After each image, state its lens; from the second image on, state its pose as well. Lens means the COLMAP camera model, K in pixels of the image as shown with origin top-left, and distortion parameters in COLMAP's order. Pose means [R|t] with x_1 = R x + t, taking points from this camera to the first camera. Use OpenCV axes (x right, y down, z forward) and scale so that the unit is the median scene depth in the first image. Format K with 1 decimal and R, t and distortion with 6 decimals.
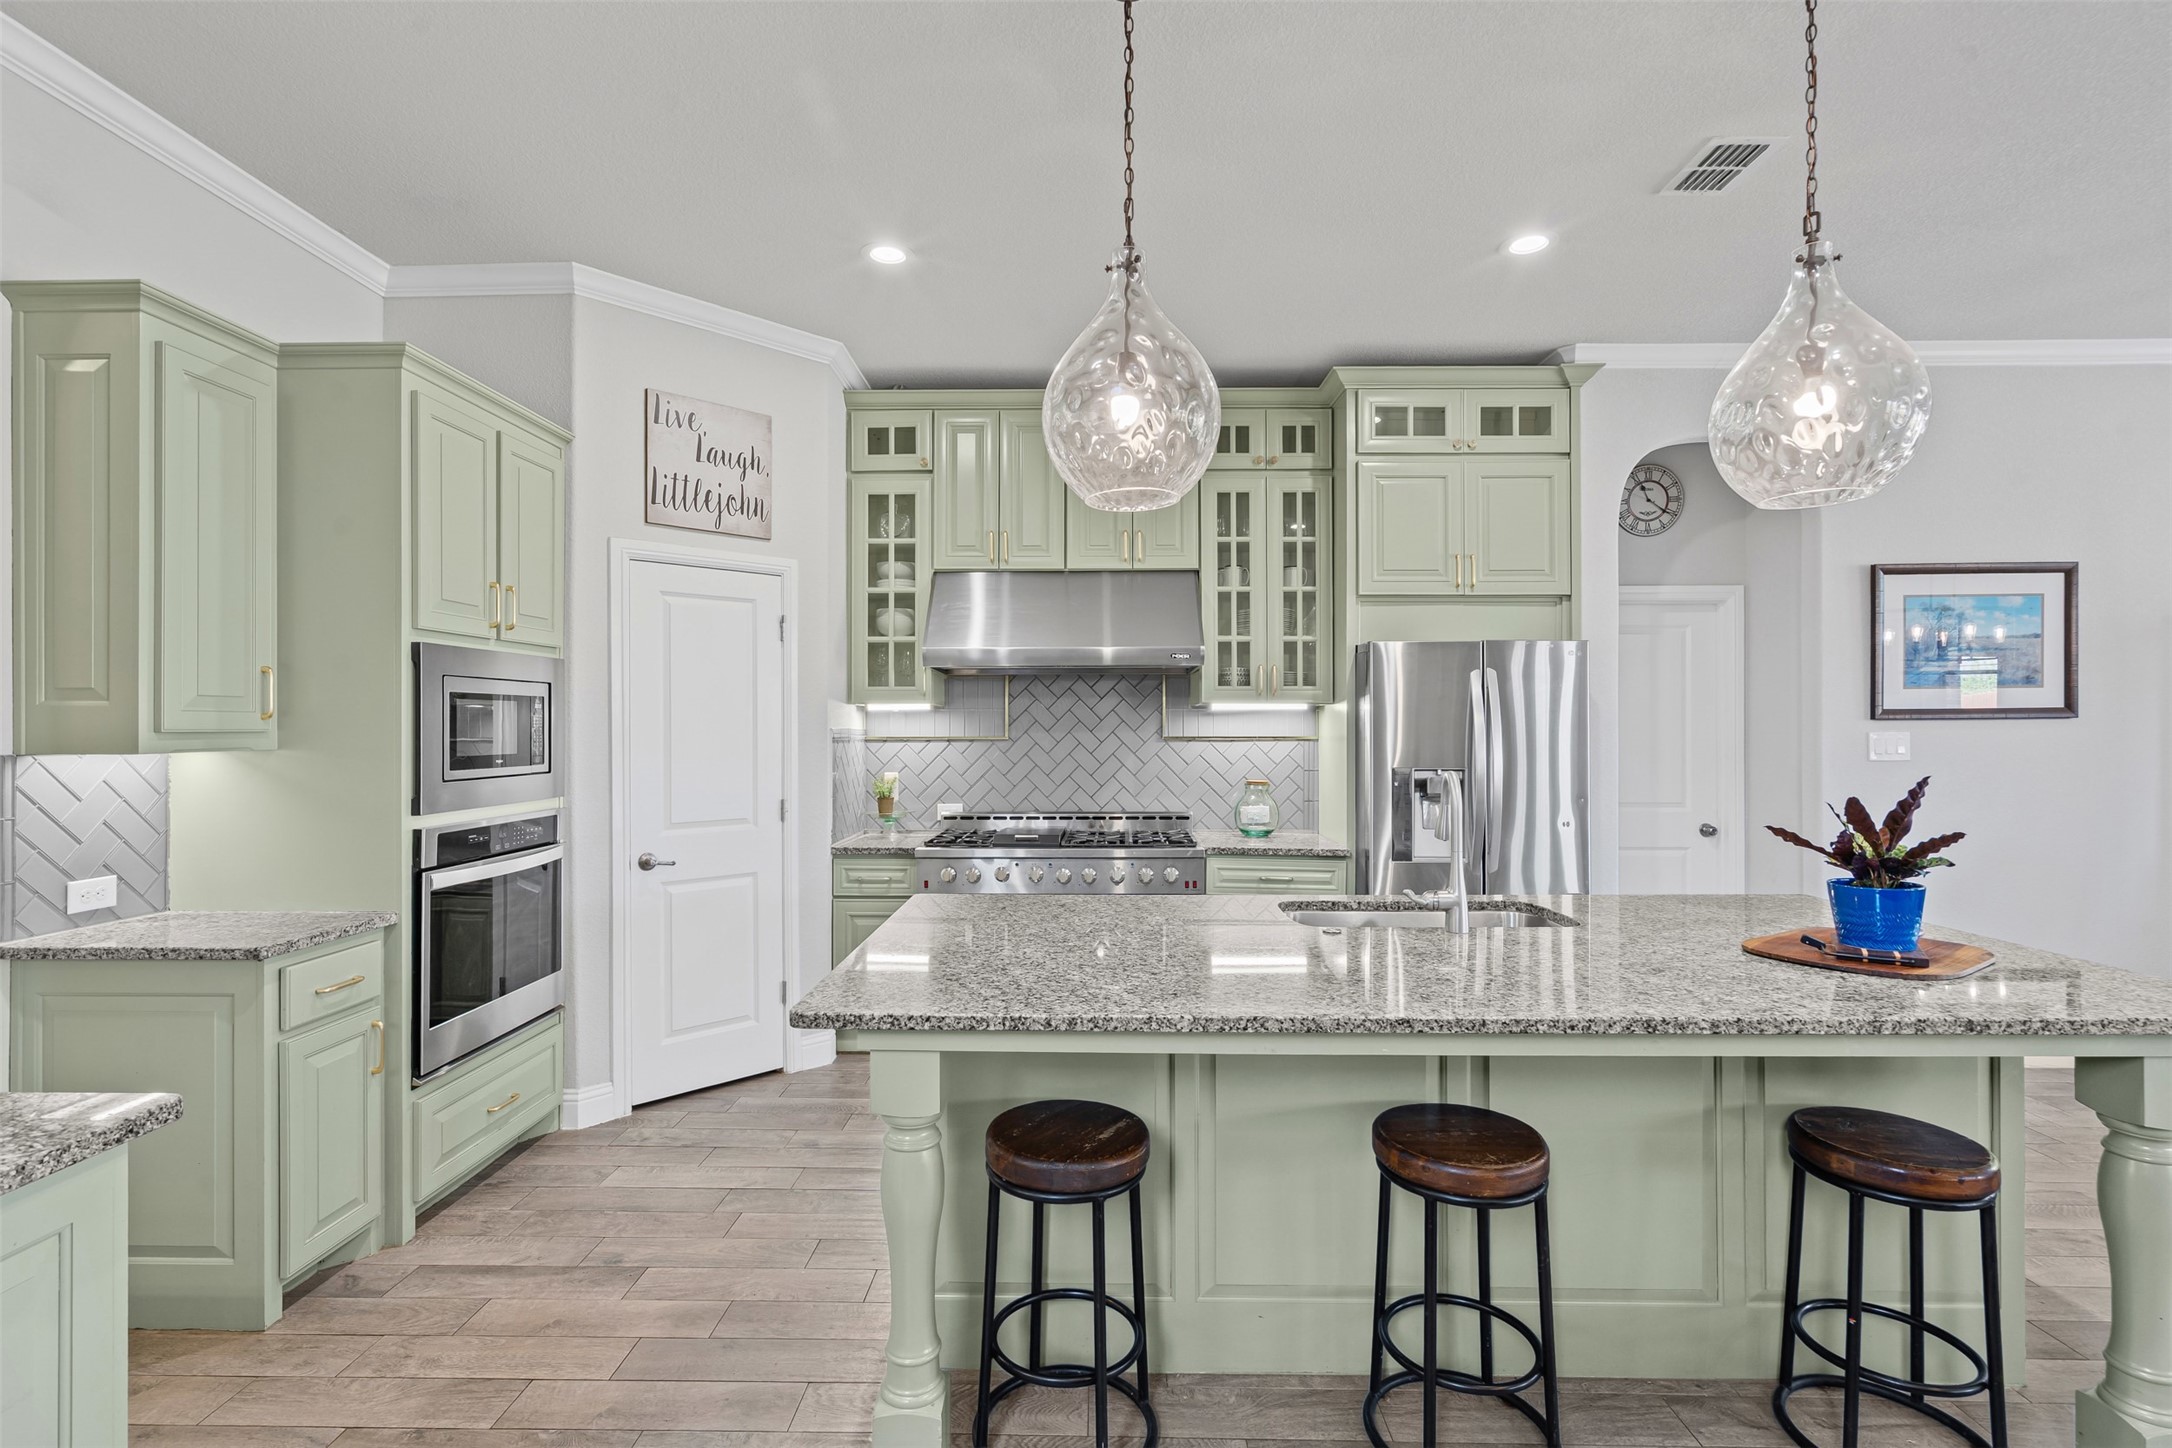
lens RADIAL K [[1002.5, 0, 1081.9], [0, 1002.5, 728.5], [0, 0, 1]] dist [-0.004629, 0.001490]
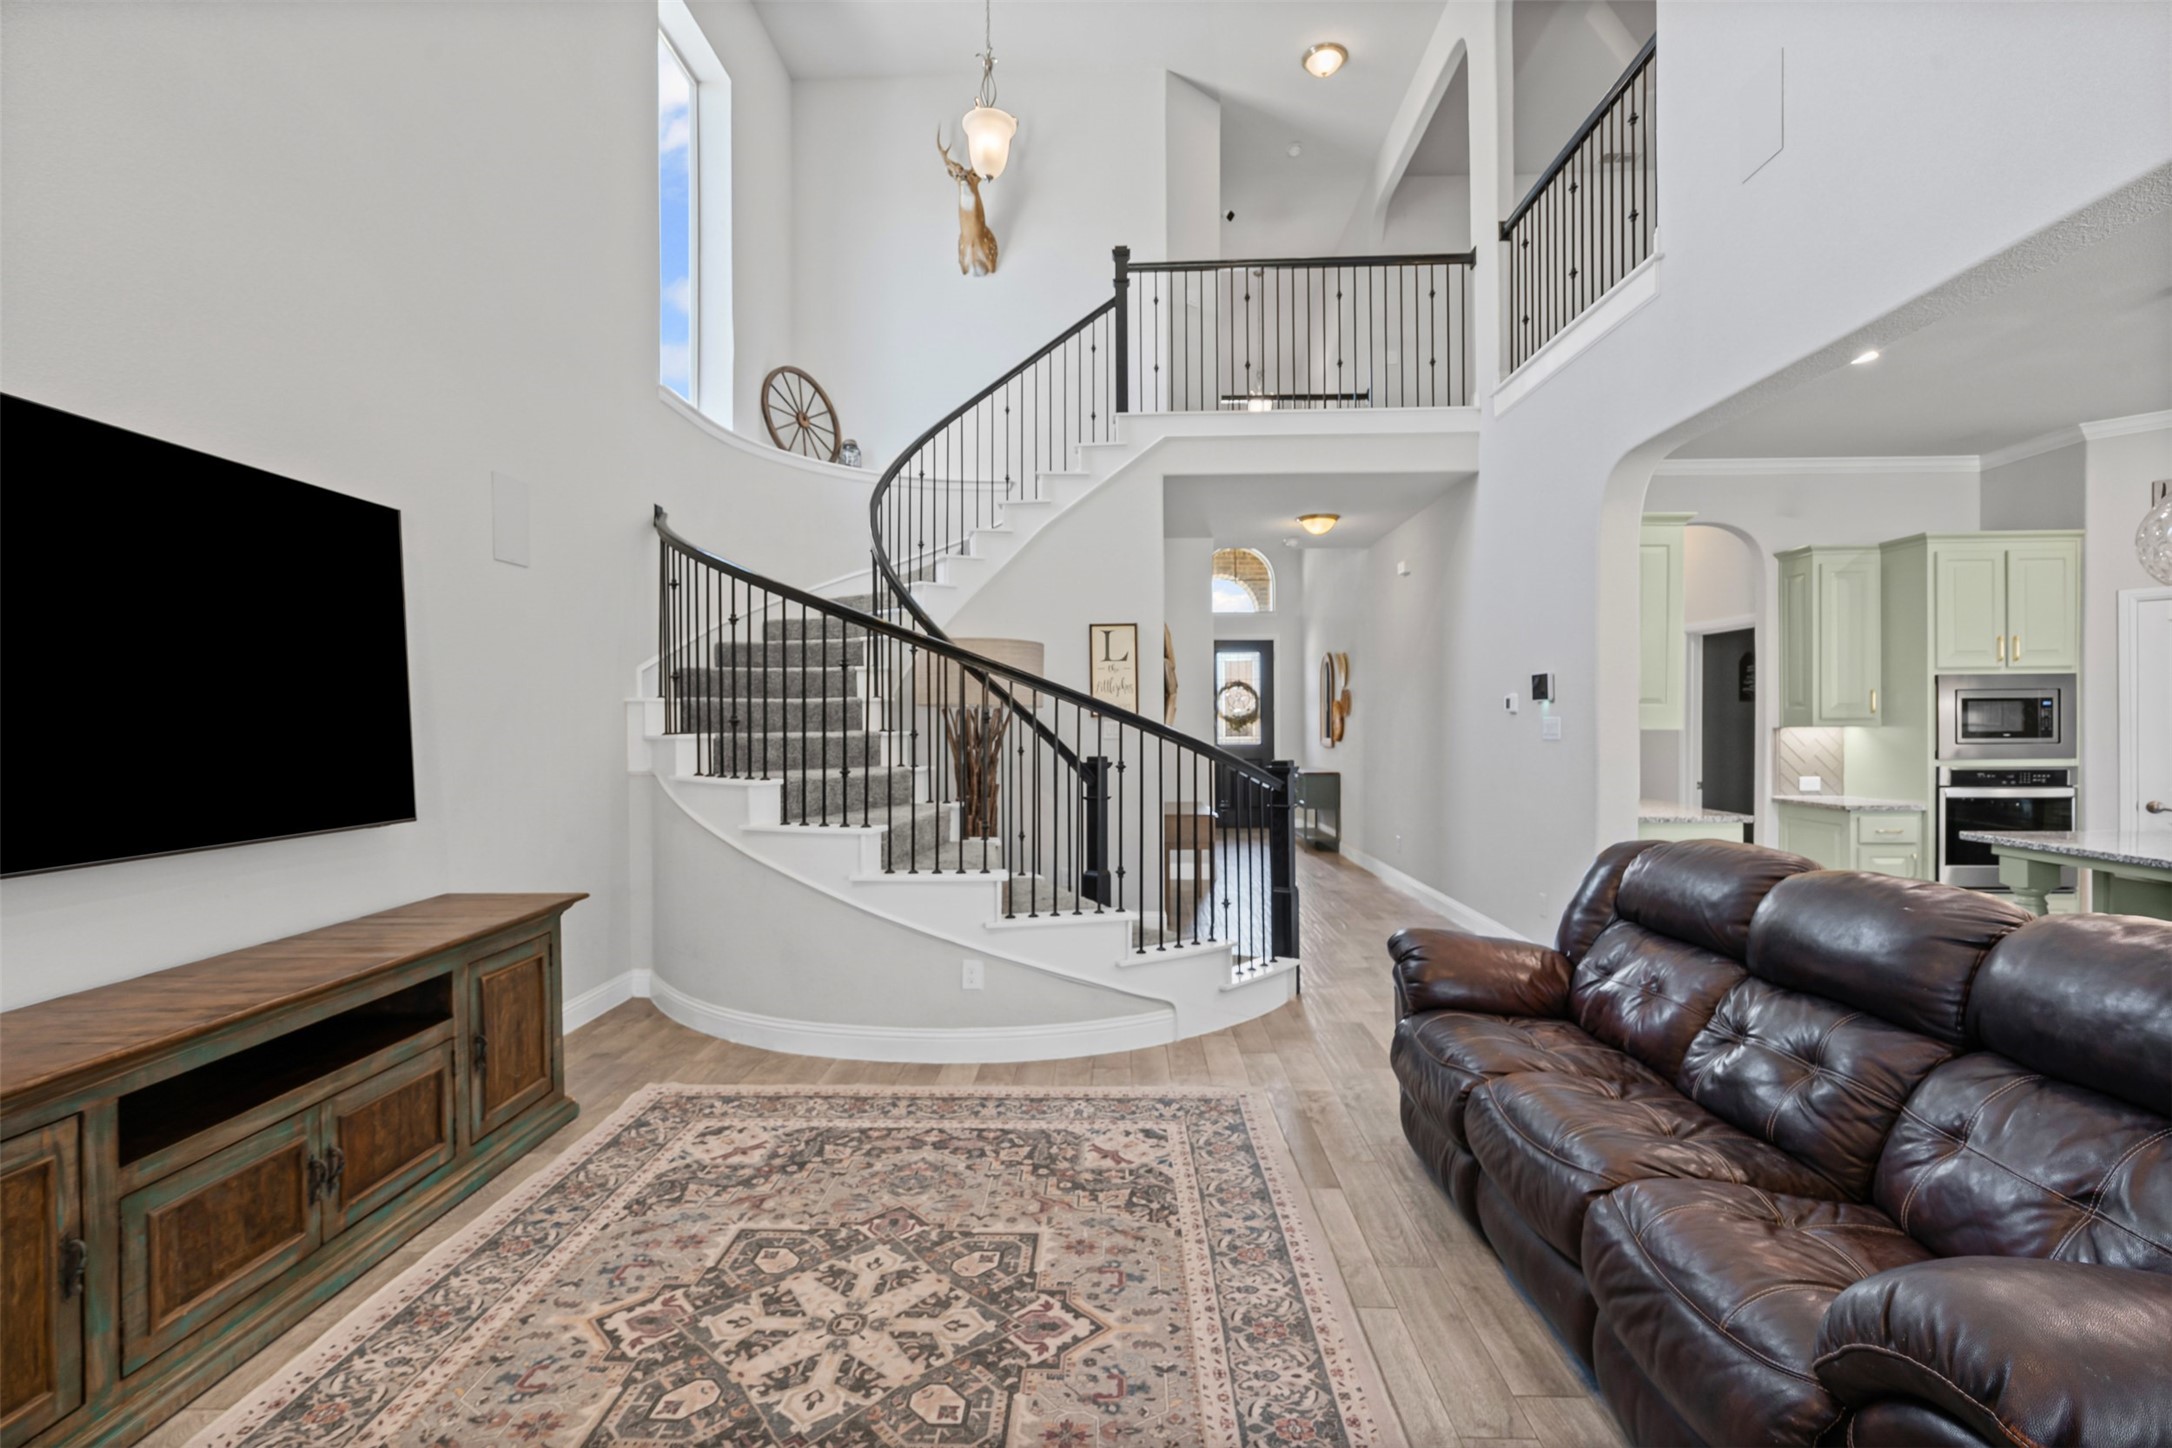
lens RADIAL K [[1002.5, 0, 1058.3], [0, 1002.5, 720.5], [0, 0, 1]] dist [-0.004629, 0.001490]
pose [[-0.034004, 0.000955, -0.999421, 0.914199], [0.005188, 0.999986, 0.000779, -0.002014], [0.999408, -0.005159, -0.034008, -0.460912]]
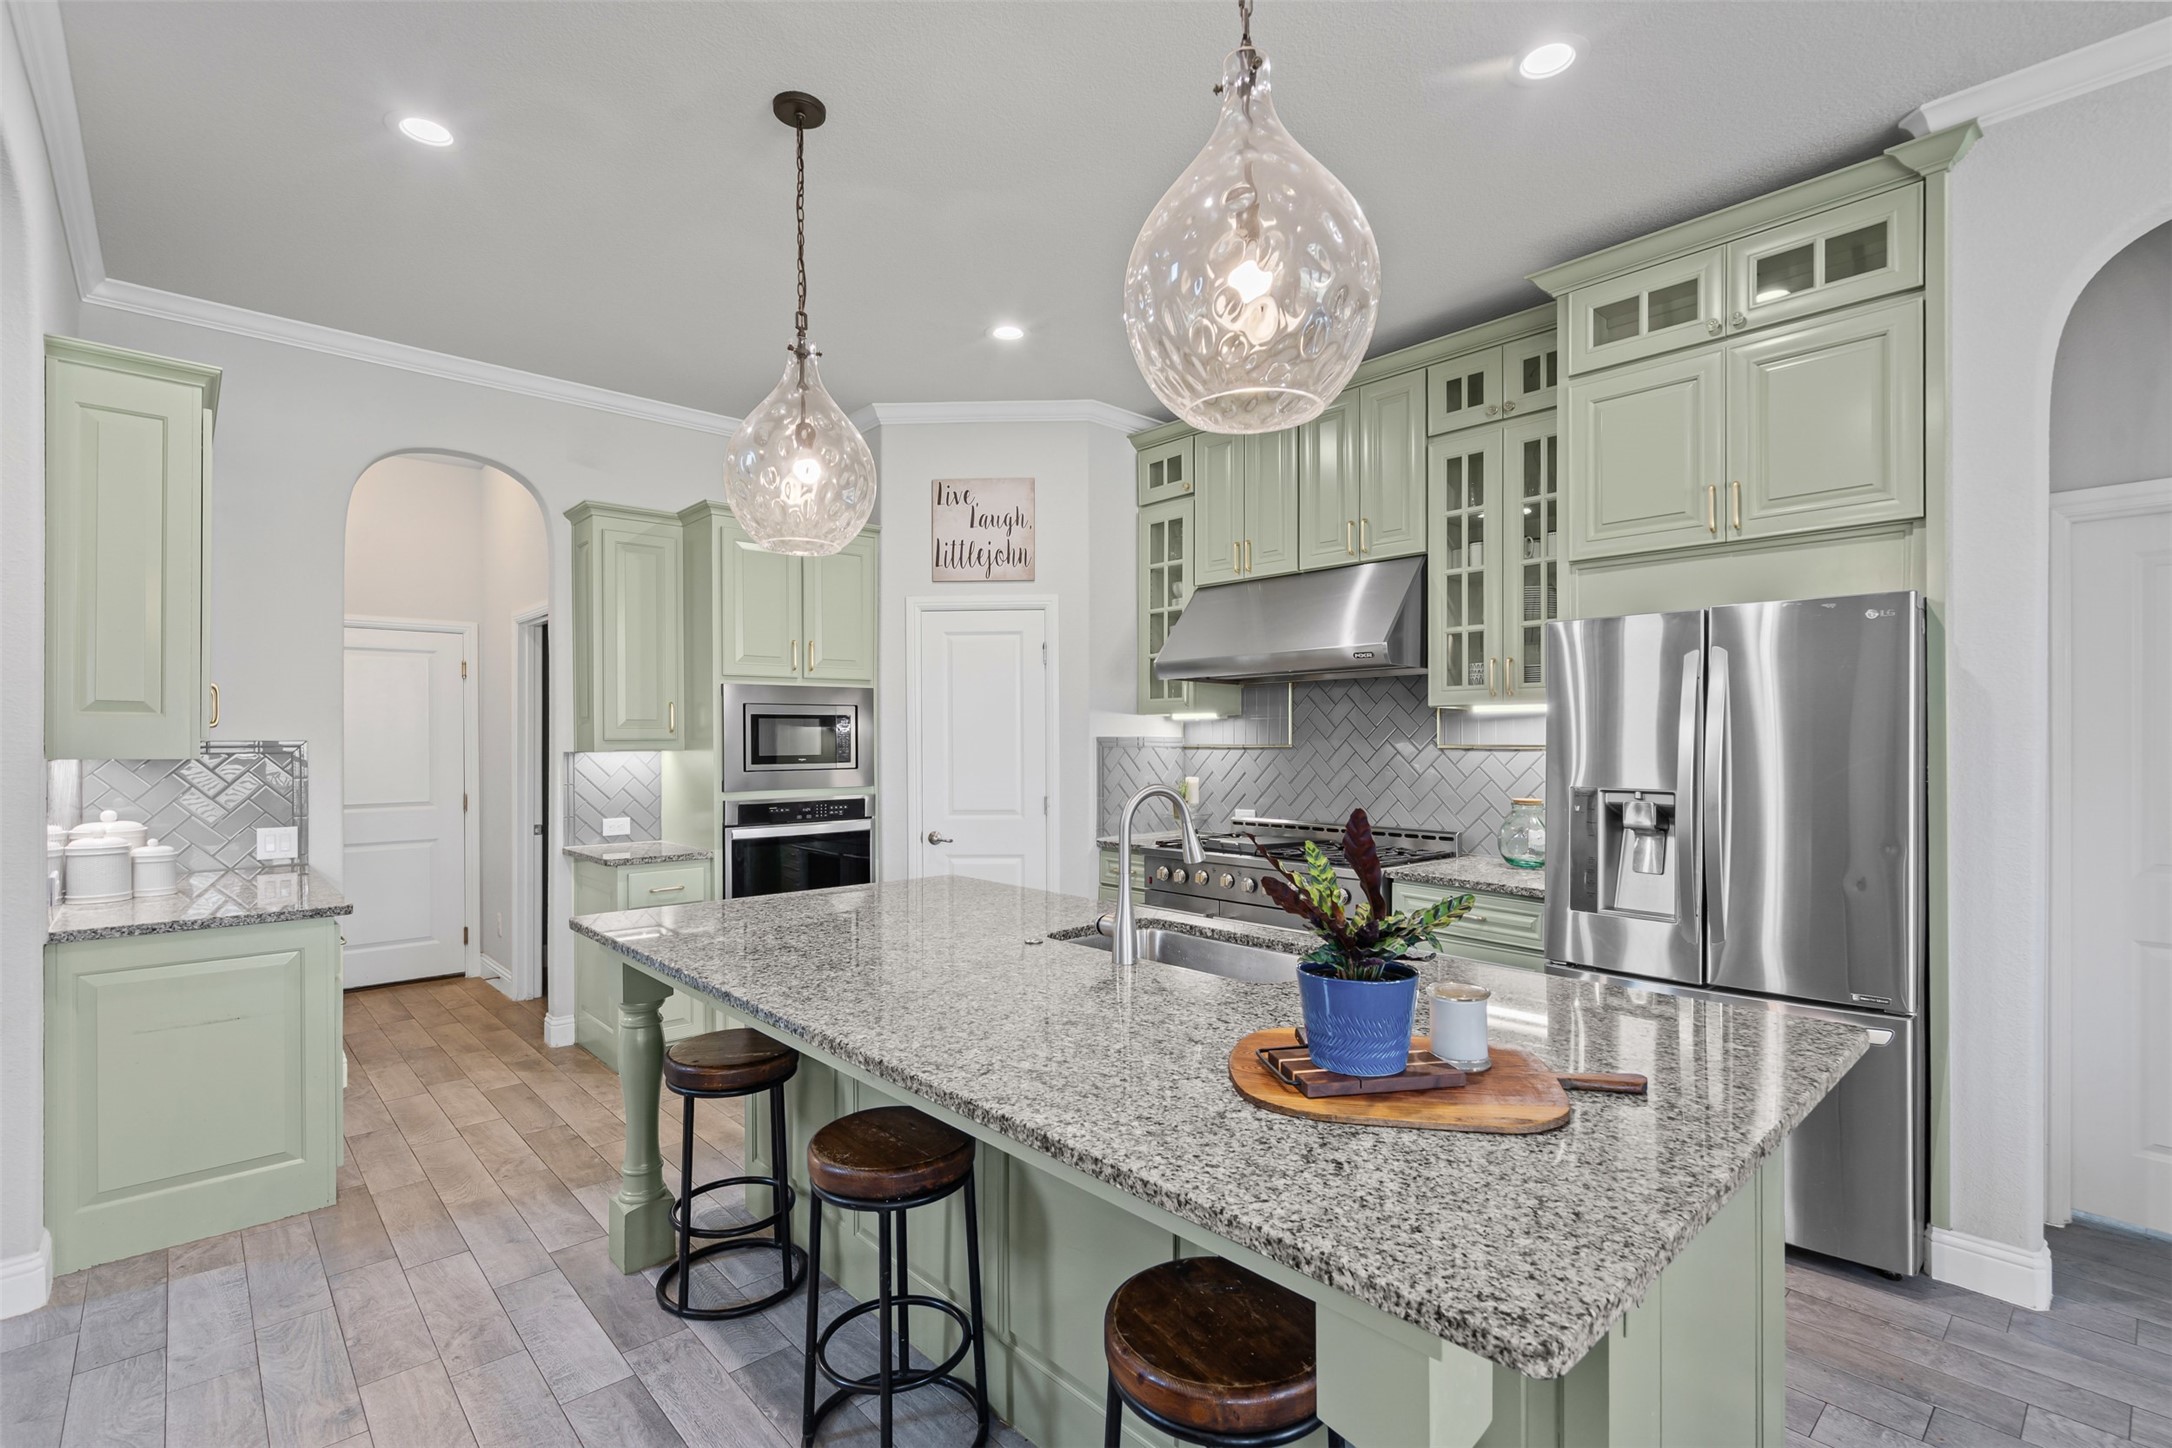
lens RADIAL K [[1002.5, 0, 1117.3], [0, 1002.5, 748.0], [0, 0, 1]] dist [-0.004629, 0.001490]
pose [[0.694912, 0.005911, -0.719070, 0.587958], [0.002294, 0.999943, 0.010437, 0.000822], [0.719091, -0.008902, 0.694859, 0.216272]]
